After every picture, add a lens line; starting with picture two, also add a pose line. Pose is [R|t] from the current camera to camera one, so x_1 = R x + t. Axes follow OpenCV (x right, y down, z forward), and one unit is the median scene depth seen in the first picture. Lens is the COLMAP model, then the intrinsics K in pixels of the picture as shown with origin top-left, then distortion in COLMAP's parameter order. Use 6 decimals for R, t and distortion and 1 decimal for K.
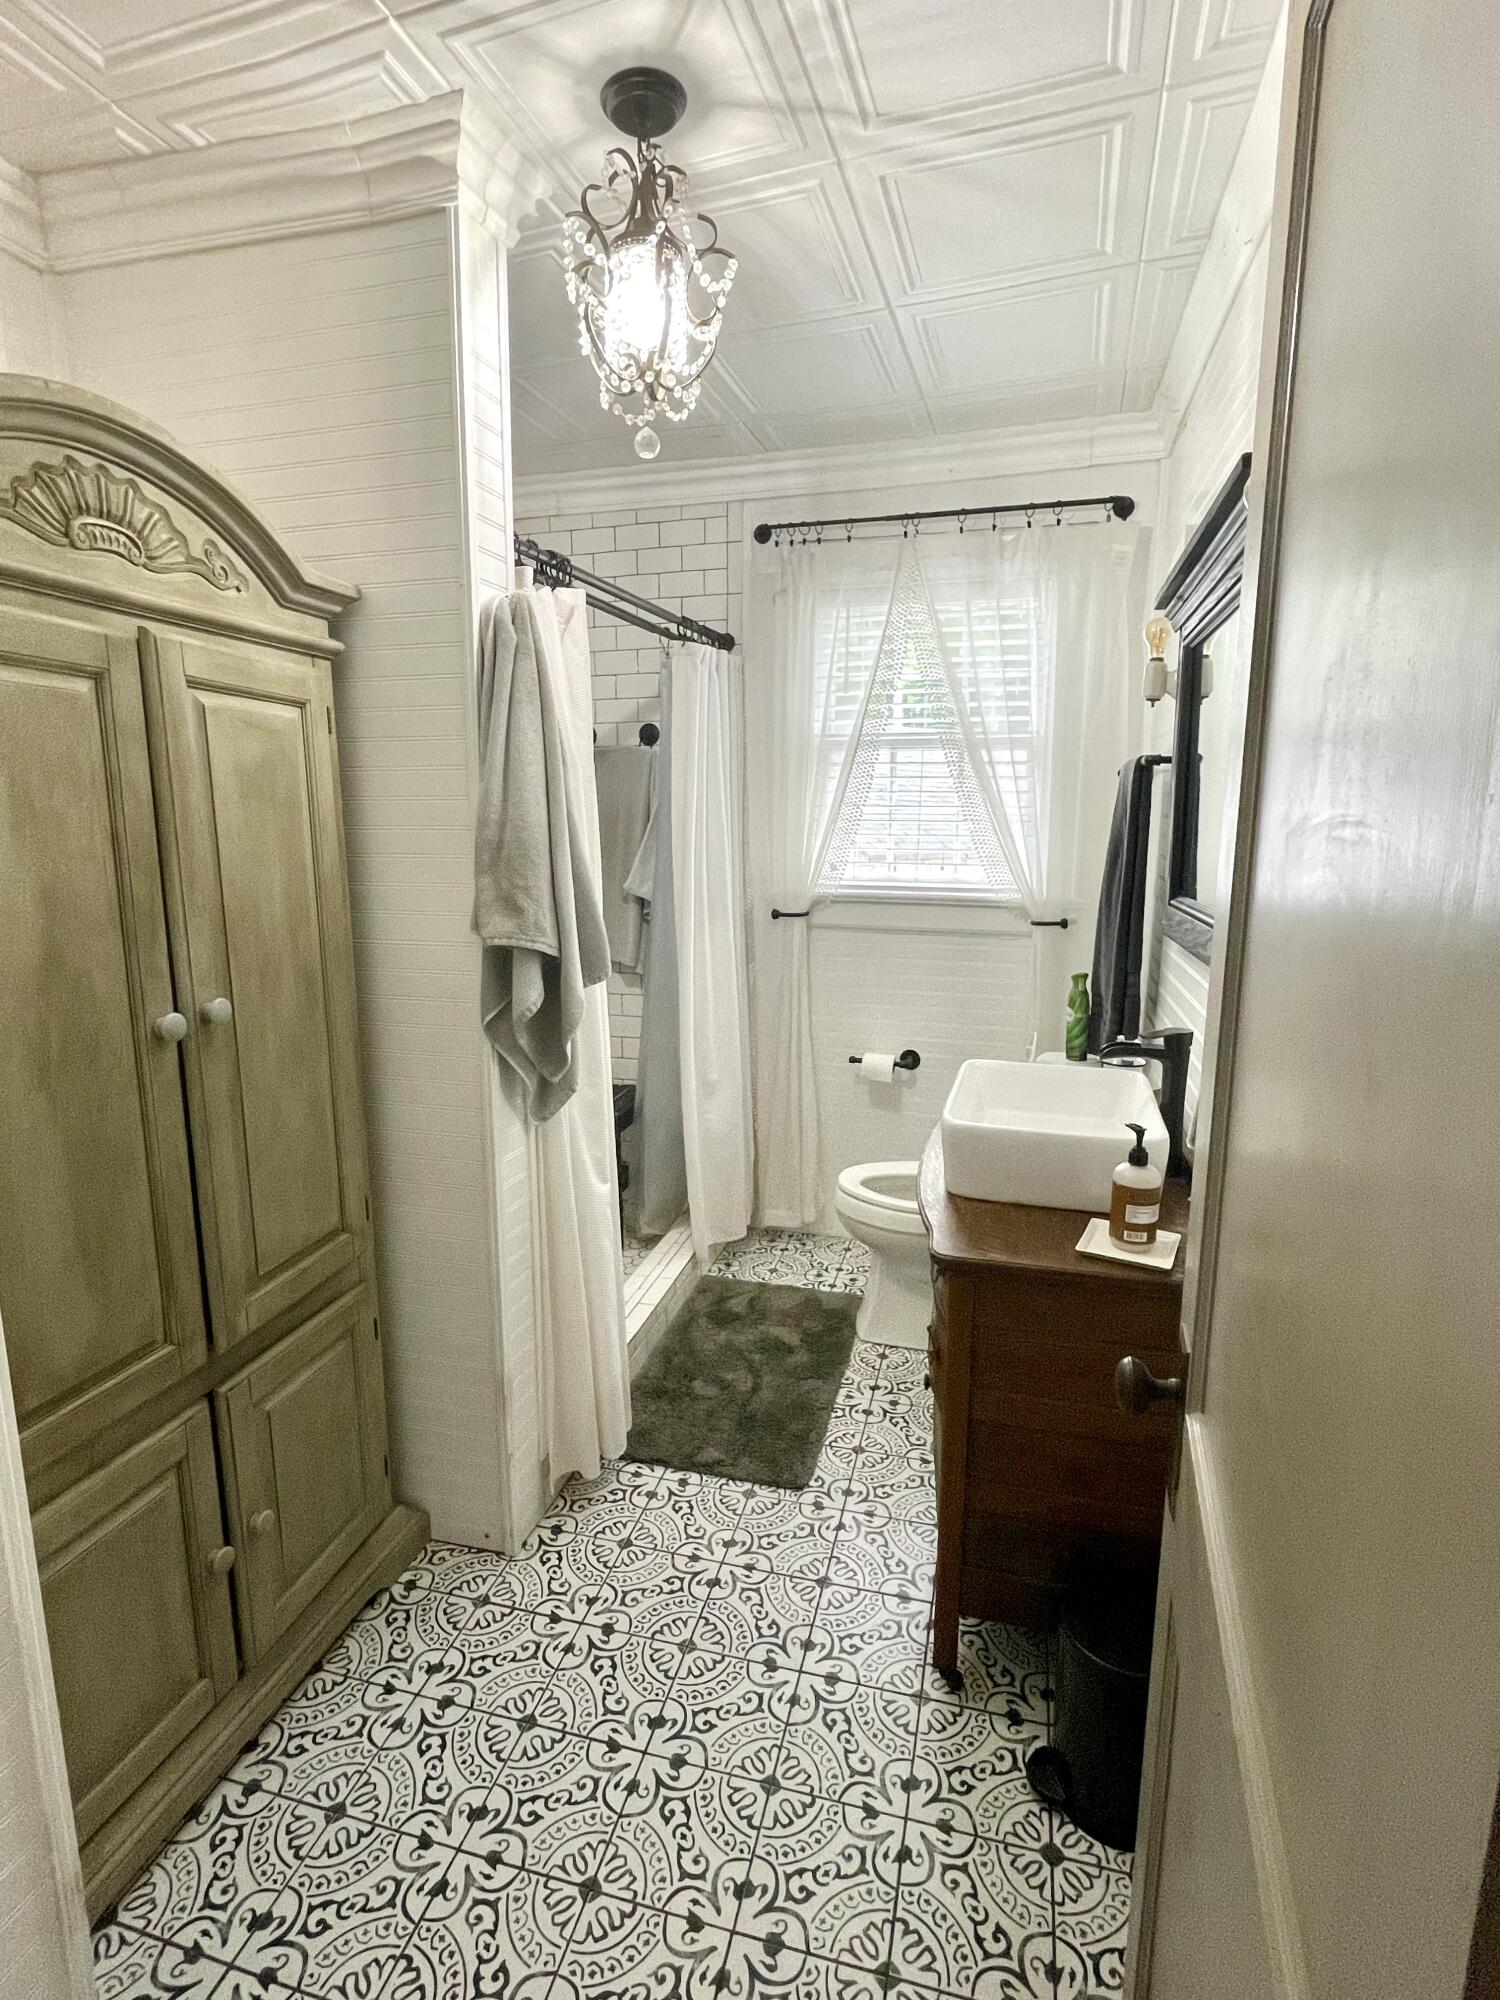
lens RADIAL K [[985.3, 0, 750.0], [0, 985.3, 1000.0], [0, 0, 1]] dist [-0.001621, -0.000507]
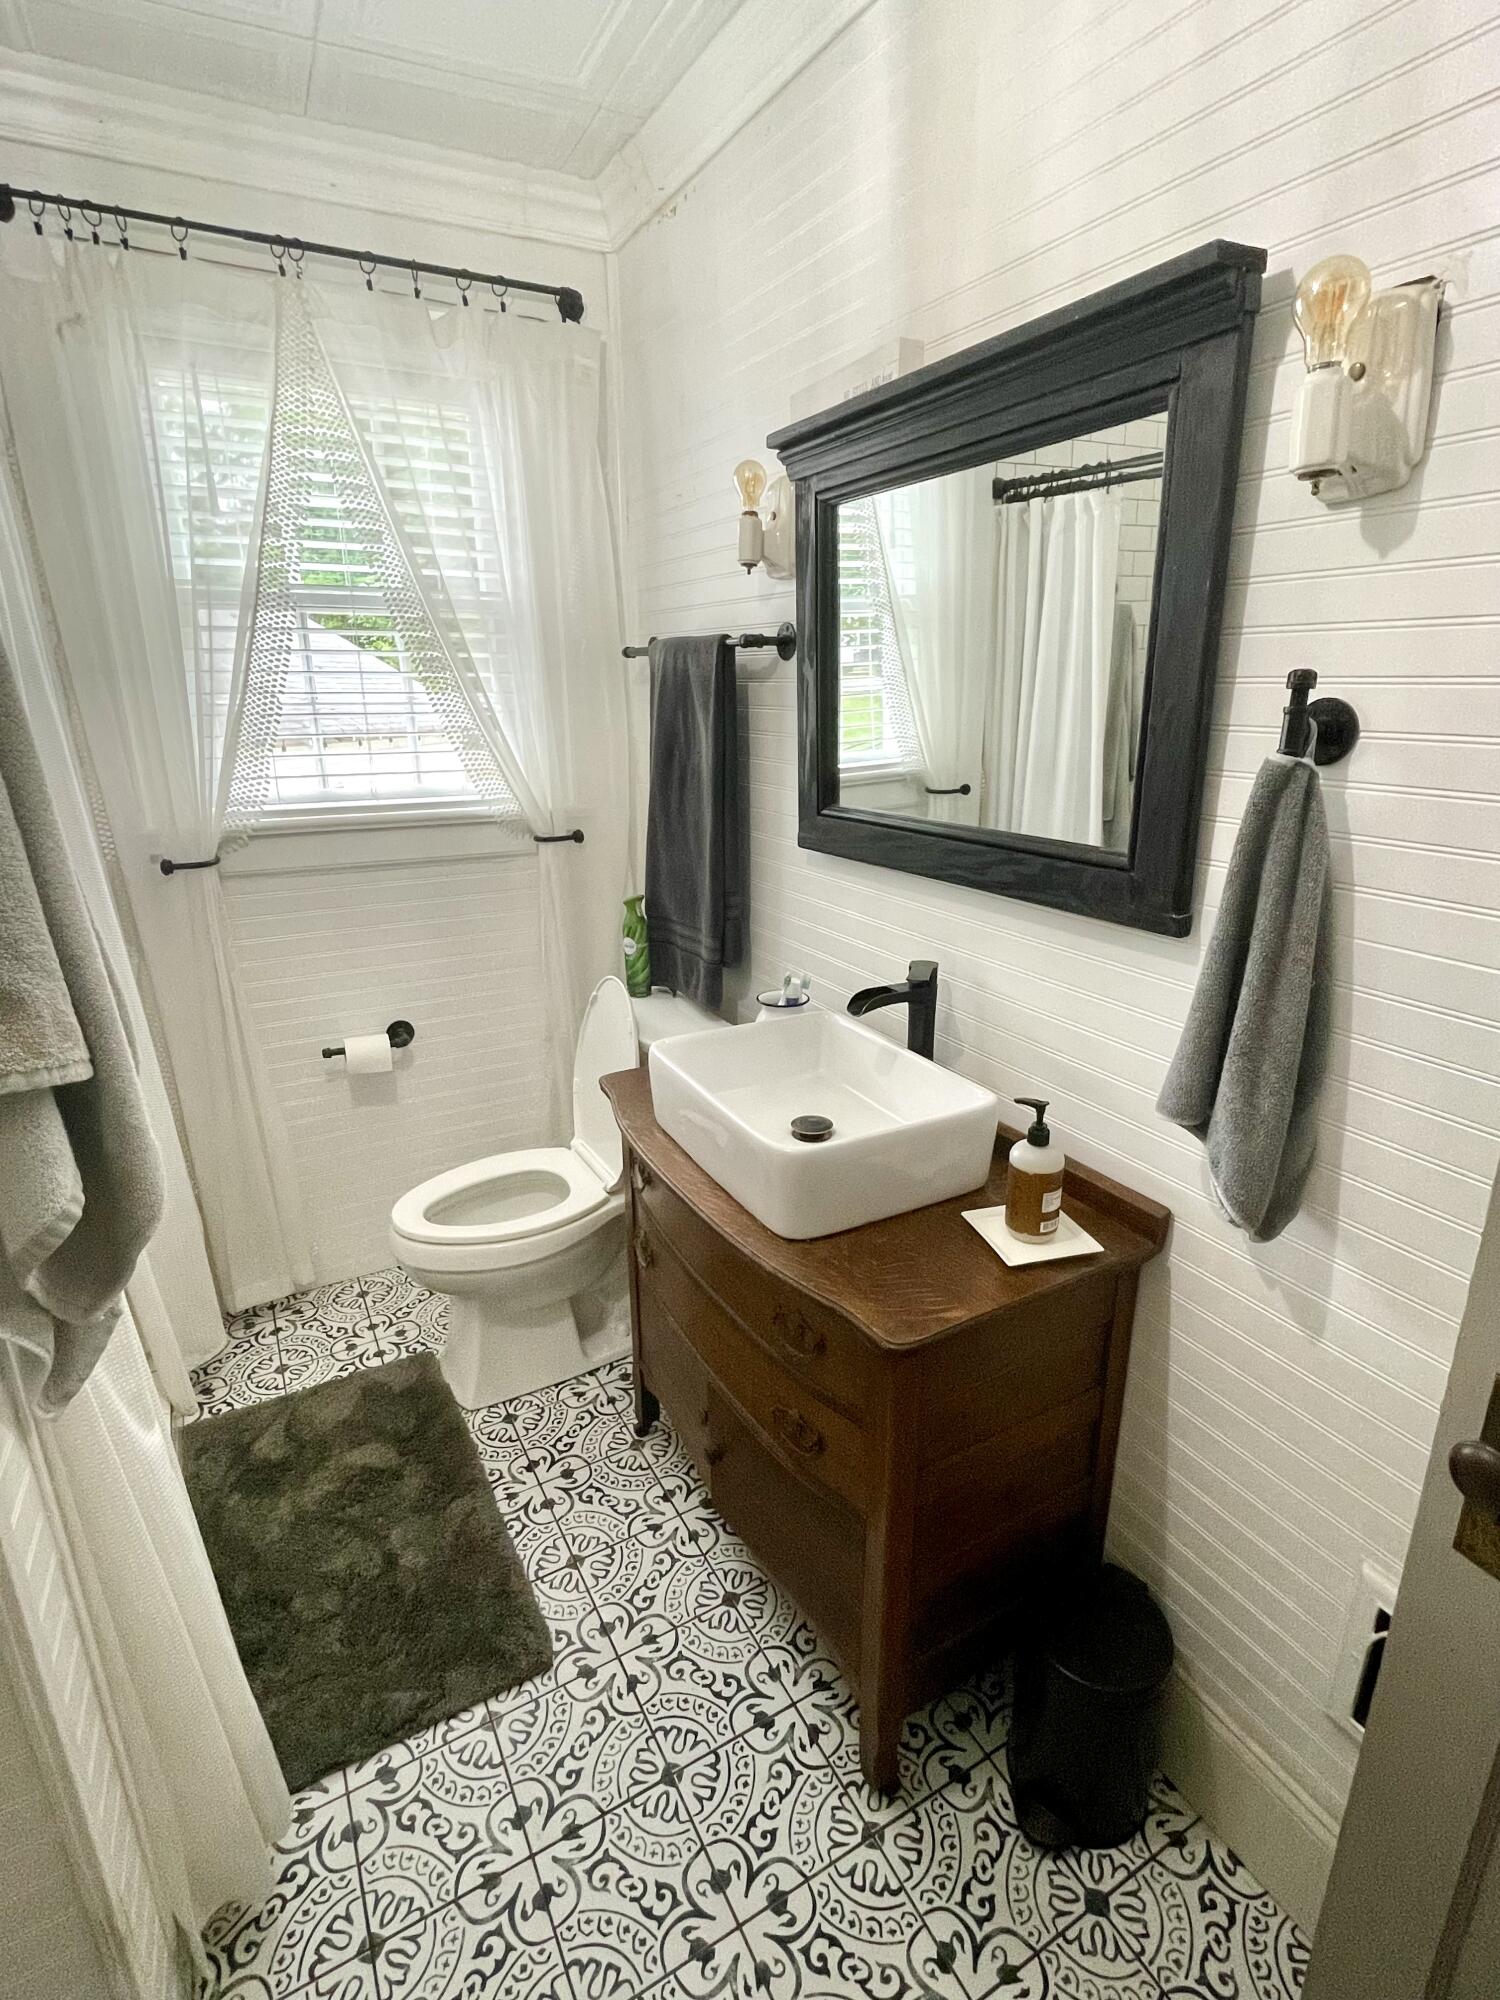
lens RADIAL K [[985.3, 0, 750.0], [0, 985.3, 1000.0], [0, 0, 1]] dist [-0.001621, -0.000507]
pose [[0.711242, -0.219229, 0.667887, -0.173336], [0.134953, 0.975035, 0.176335, -0.073007], [-0.689871, -0.035284, 0.723072, 0.301508]]
